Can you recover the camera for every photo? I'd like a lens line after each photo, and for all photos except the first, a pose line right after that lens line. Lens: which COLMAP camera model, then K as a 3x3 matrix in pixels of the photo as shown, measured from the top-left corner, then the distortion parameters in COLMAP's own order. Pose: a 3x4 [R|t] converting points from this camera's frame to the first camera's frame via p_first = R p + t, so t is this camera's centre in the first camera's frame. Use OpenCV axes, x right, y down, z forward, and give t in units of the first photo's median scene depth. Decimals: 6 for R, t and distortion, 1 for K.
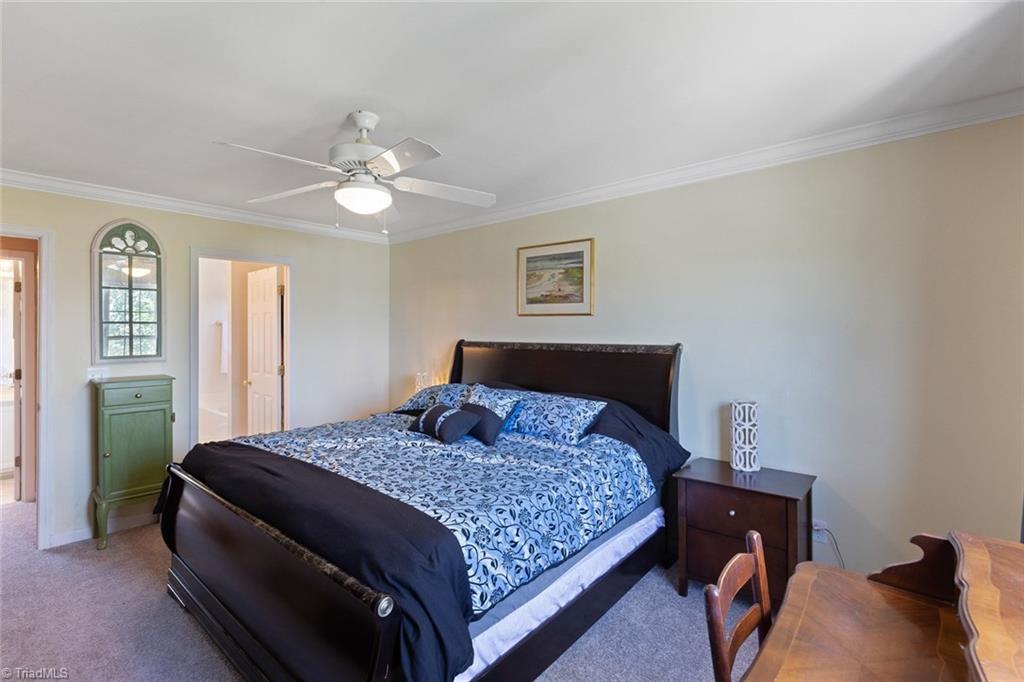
lens RADIAL K [[465.4, 0, 512.0], [0, 465.4, 341.0], [0, 0, 1]] dist [0.000110, 0.000092]
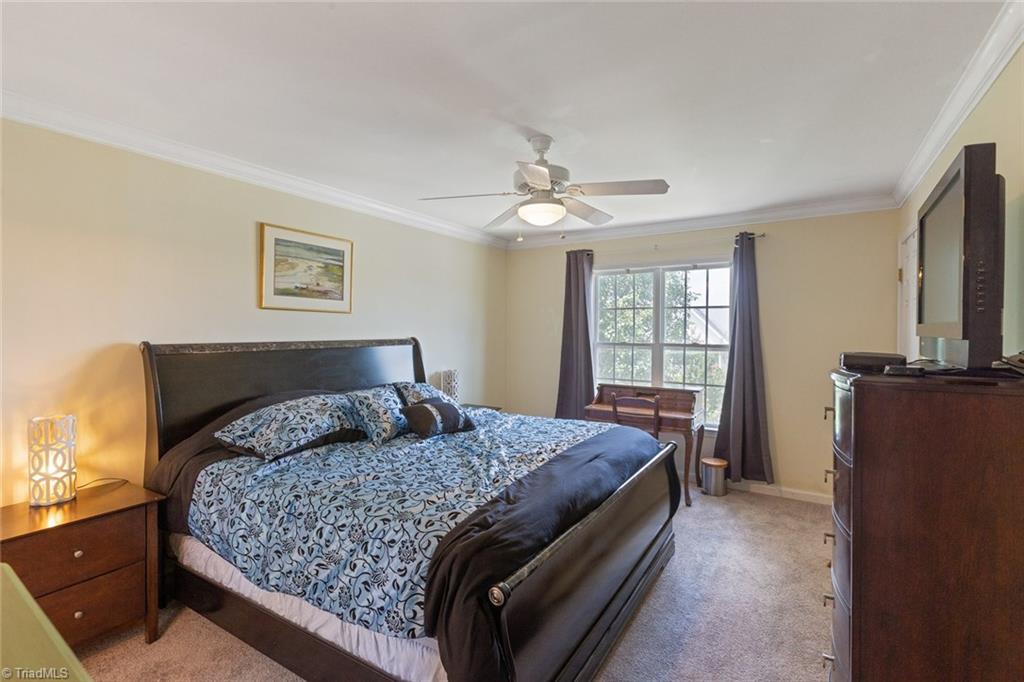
lens RADIAL K [[465.4, 0, 512.0], [0, 465.4, 341.0], [0, 0, 1]] dist [0.000110, 0.000092]
pose [[-0.148899, -0.030504, 0.988382, -0.876264], [0.020064, 0.999225, 0.033862, -0.019006], [-0.988649, 0.024873, -0.148171, 0.742472]]
